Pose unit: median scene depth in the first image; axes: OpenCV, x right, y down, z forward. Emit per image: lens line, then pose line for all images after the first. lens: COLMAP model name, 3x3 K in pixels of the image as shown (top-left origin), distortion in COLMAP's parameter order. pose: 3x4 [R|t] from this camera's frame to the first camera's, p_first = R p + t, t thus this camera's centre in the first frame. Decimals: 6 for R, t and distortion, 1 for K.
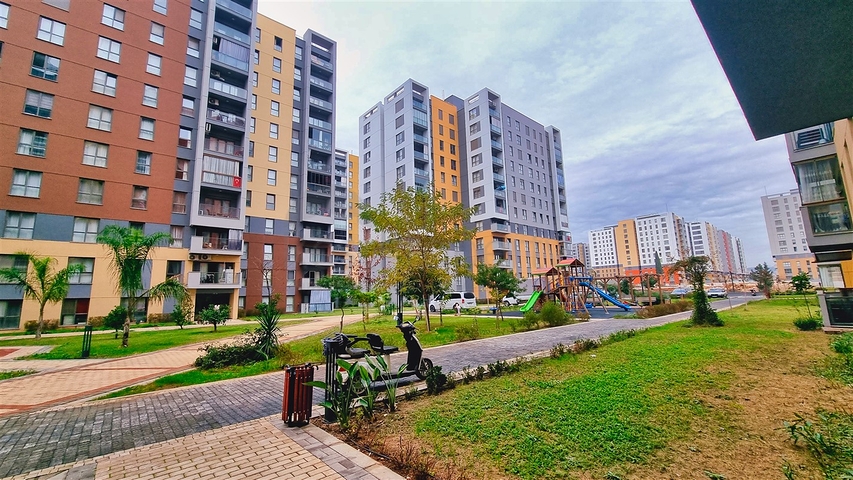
lens RADIAL K [[351.7, 0, 426.5], [0, 351.7, 240.0], [0, 0, 1]] dist [-0.003171, 0.000205]
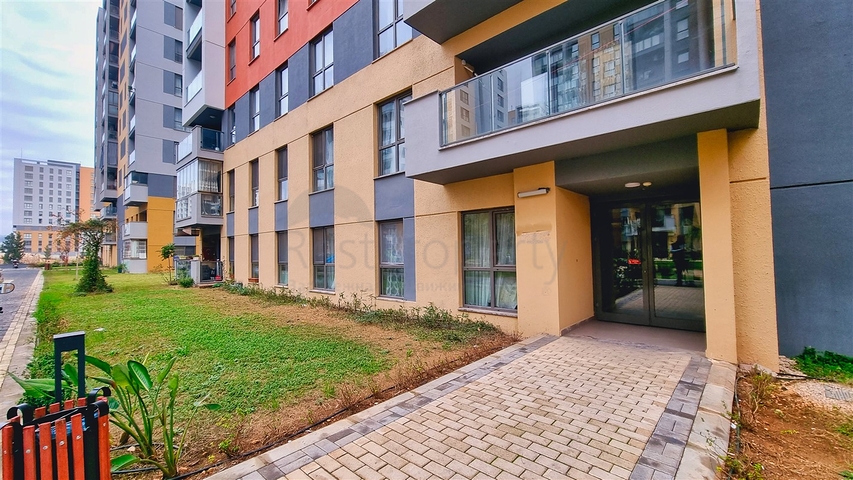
lens RADIAL K [[351.7, 0, 426.5], [0, 351.7, 240.0], [0, 0, 1]] dist [-0.003171, 0.000205]
pose [[-0.095761, 0.062227, 0.993457, -0.274592], [-0.137885, 0.987593, -0.075151, 0.054779], [-0.985808, -0.144179, -0.085993, 0.235706]]
